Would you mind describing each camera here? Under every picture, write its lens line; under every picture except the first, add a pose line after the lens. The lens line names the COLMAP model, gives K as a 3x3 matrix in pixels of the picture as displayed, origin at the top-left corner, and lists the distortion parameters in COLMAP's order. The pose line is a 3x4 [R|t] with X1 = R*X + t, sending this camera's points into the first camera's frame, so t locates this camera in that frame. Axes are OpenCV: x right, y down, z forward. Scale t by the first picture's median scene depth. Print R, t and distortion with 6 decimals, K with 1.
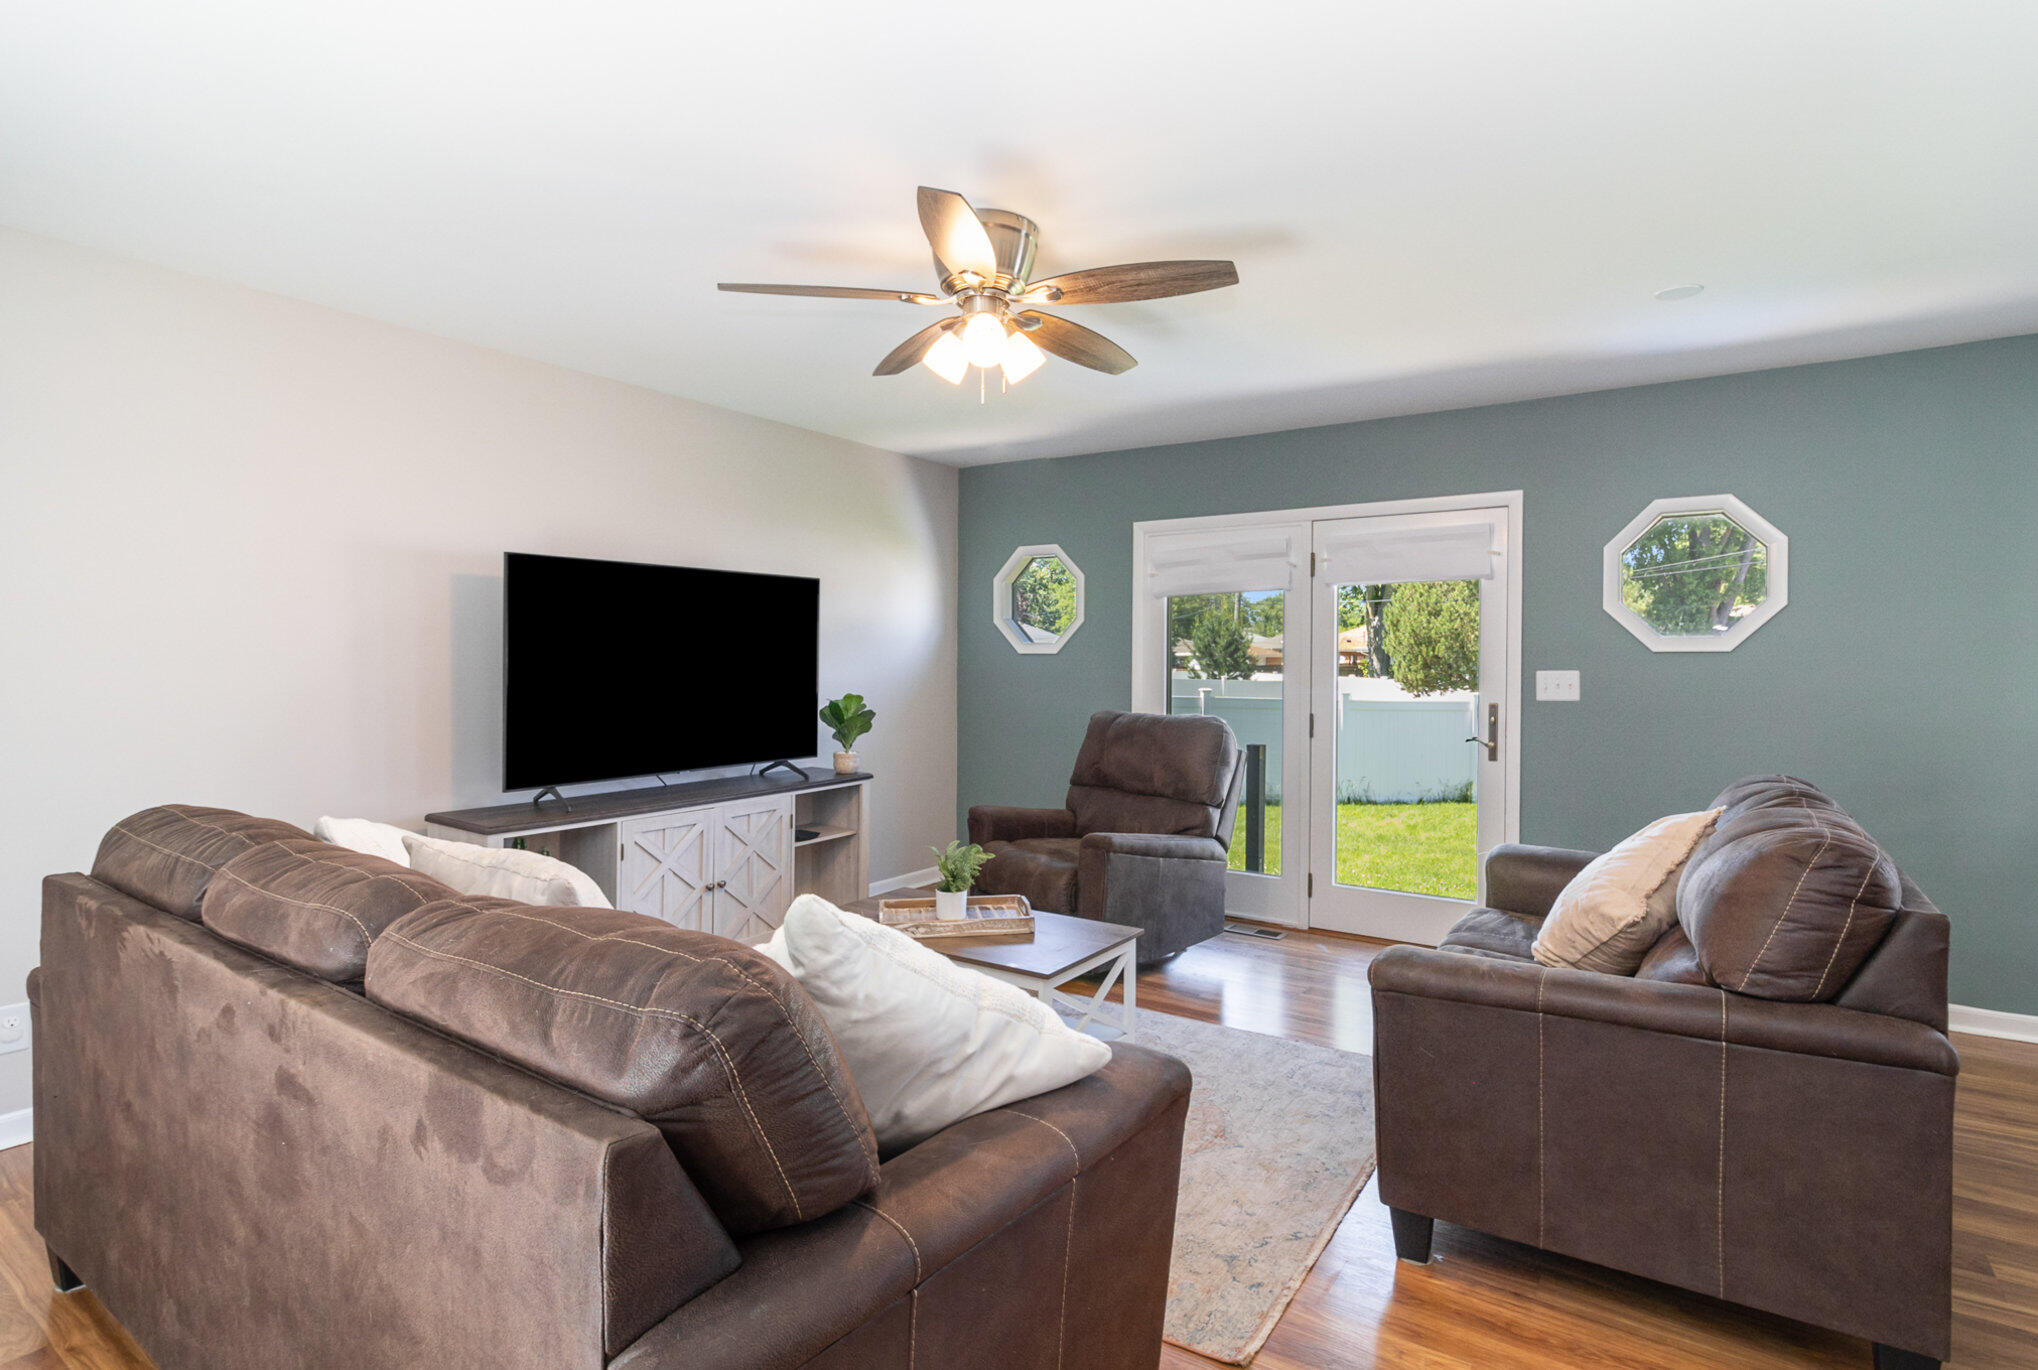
lens RADIAL K [[1011.4, 0, 1035.2], [0, 1011.4, 677.8], [0, 0, 1]] dist [0.005407, -0.000346]
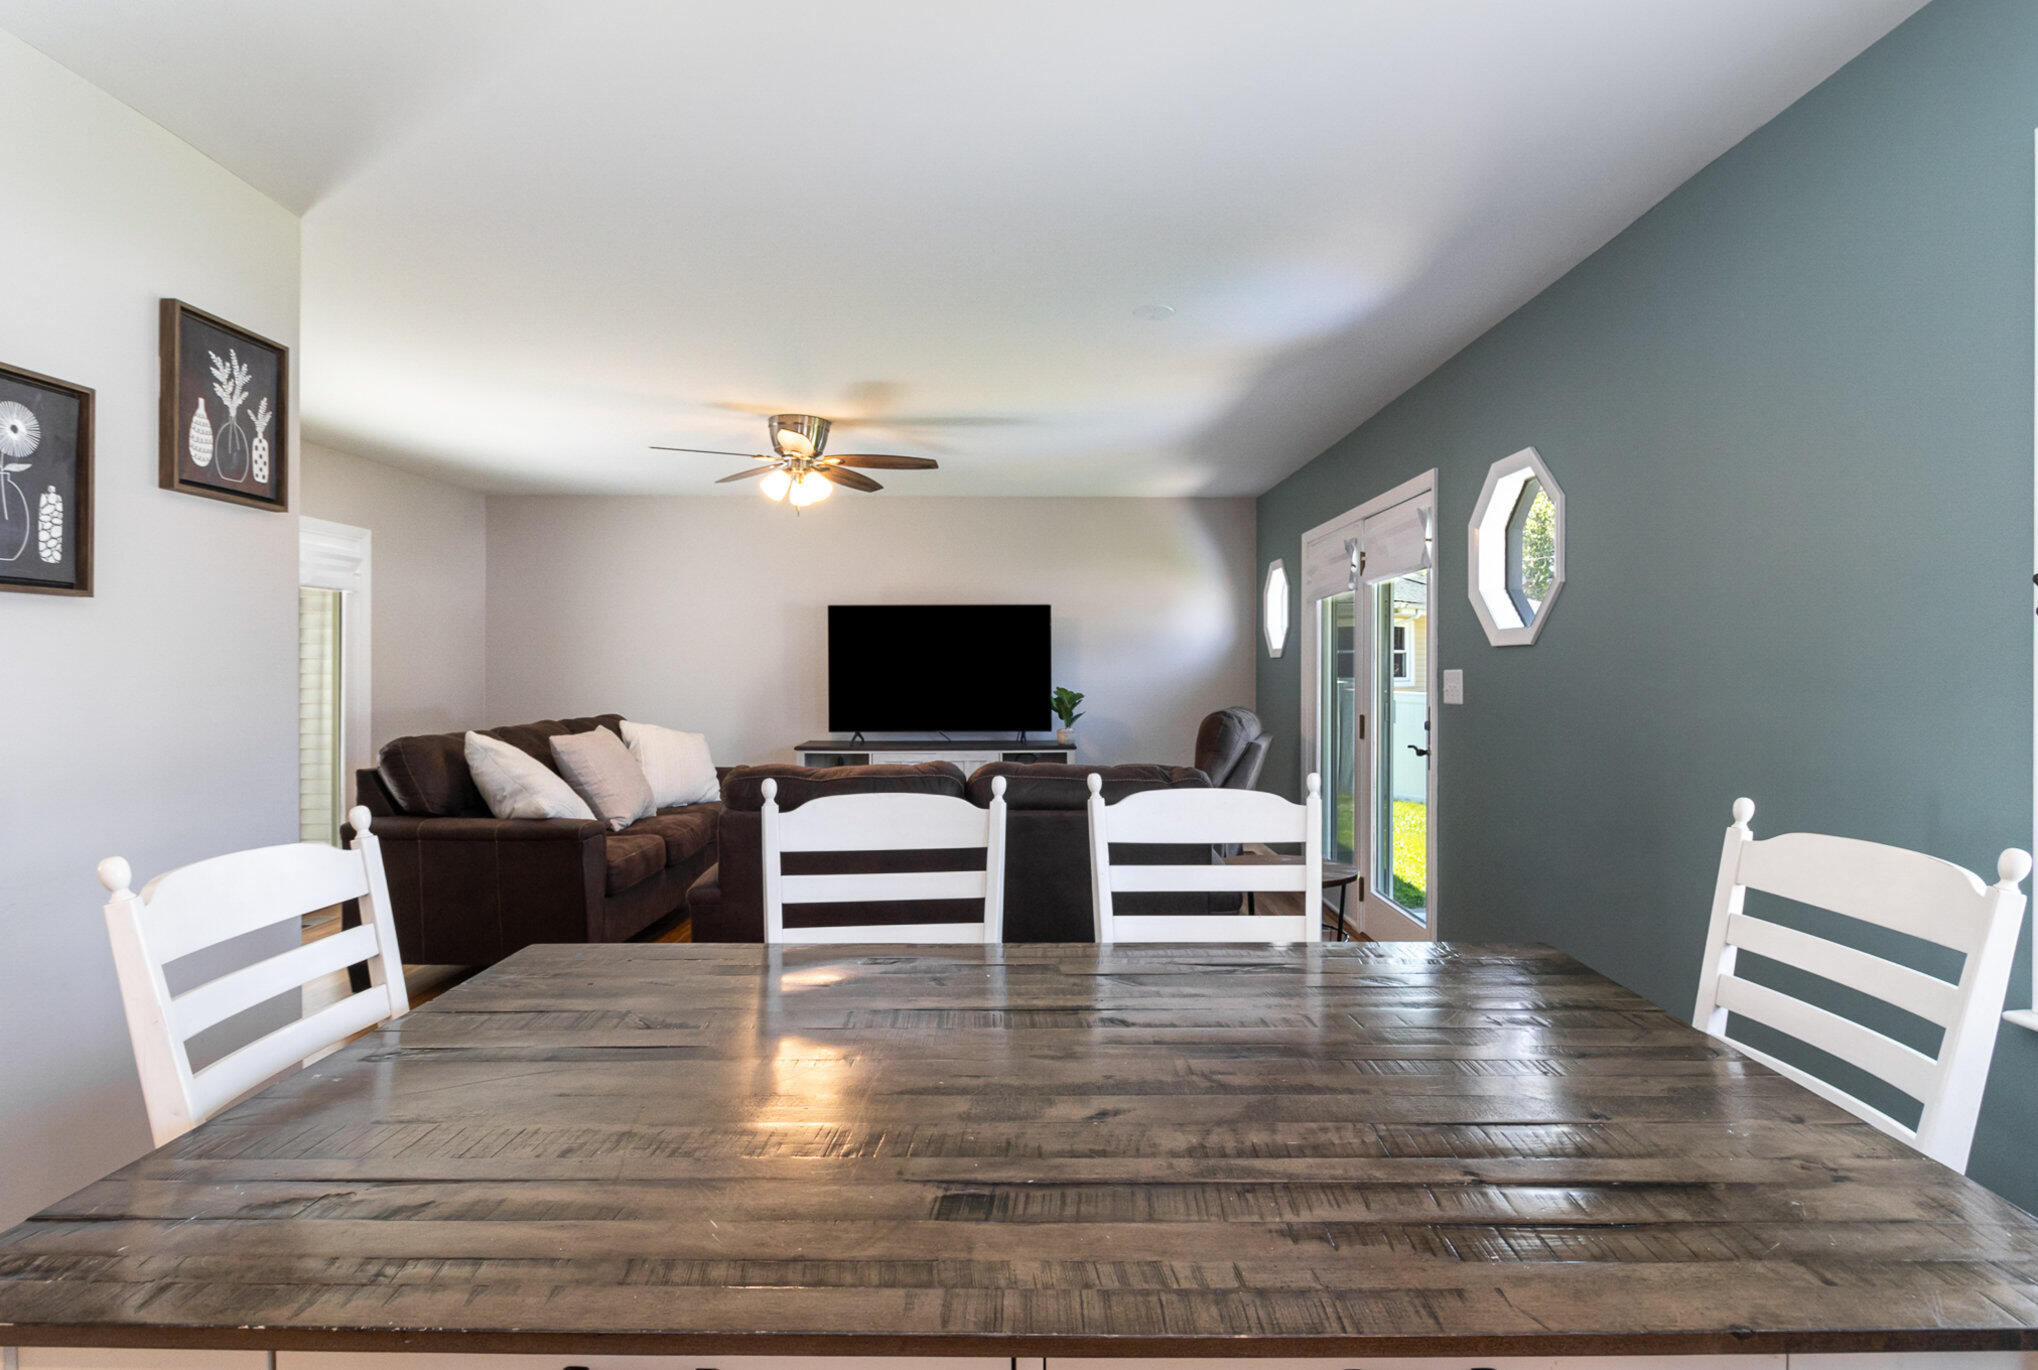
lens RADIAL K [[1011.4, 0, 1026.7], [0, 1011.4, 670.8], [0, 0, 1]] dist [0.005407, -0.000346]
pose [[0.563232, 0.000606, -0.826299, 1.026064], [-0.016229, 0.999815, -0.010329, 0.009840], [0.826139, 0.019228, 0.563138, 0.201481]]
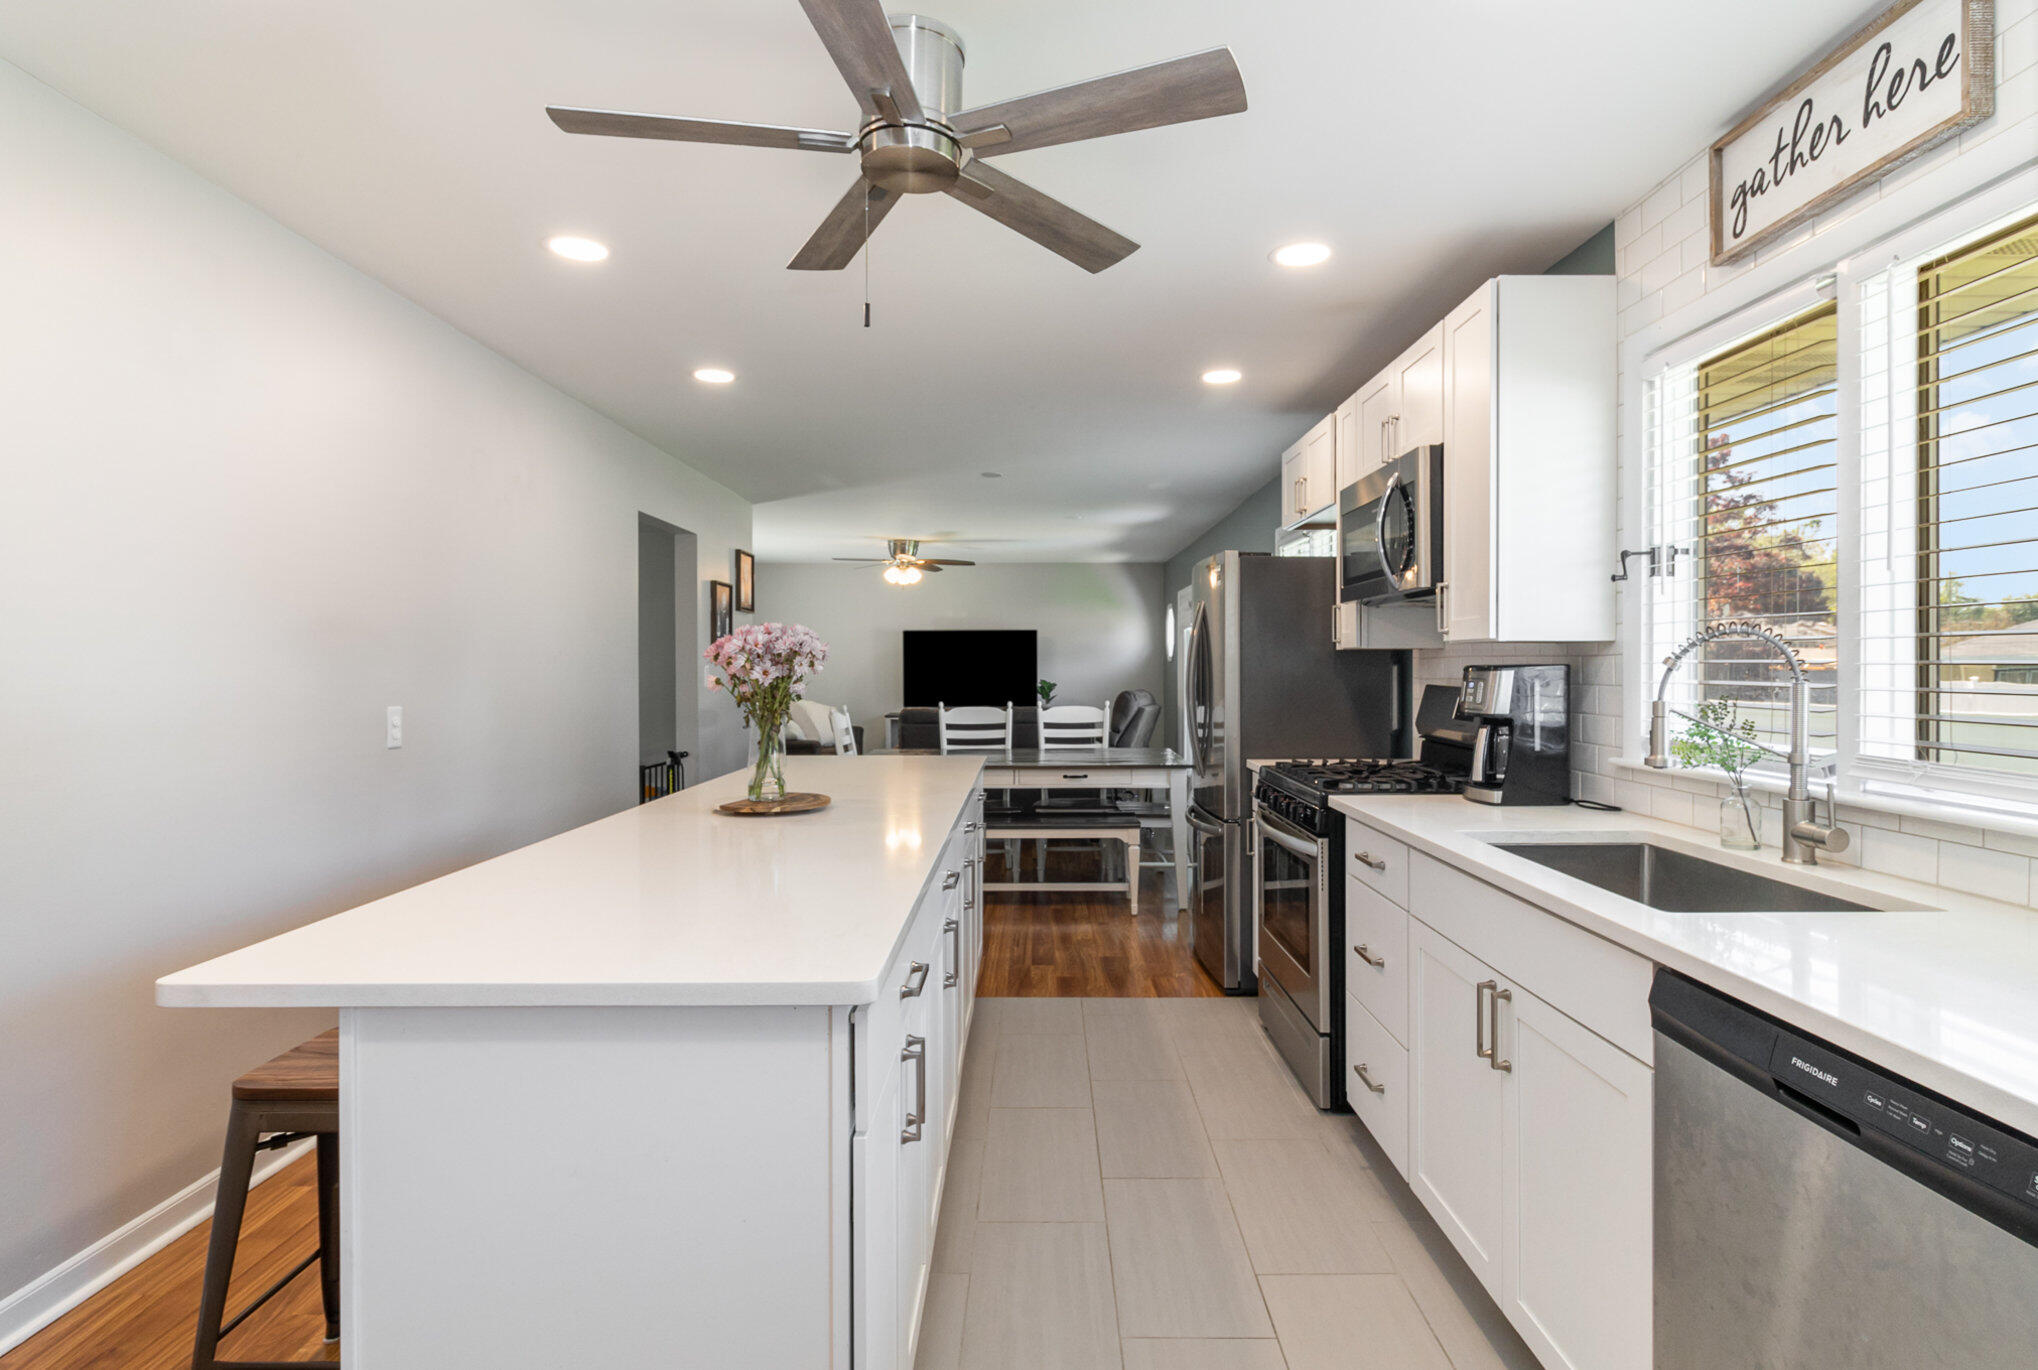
lens RADIAL K [[1011.4, 0, 1020.3], [0, 1011.4, 674.0], [0, 0, 1]] dist [0.005407, -0.000346]
pose [[0.557078, 0.002559, -0.830456, 1.893291], [-0.014758, 0.999868, -0.006818, 0.022165], [0.830329, 0.016054, 0.557042, -0.372622]]
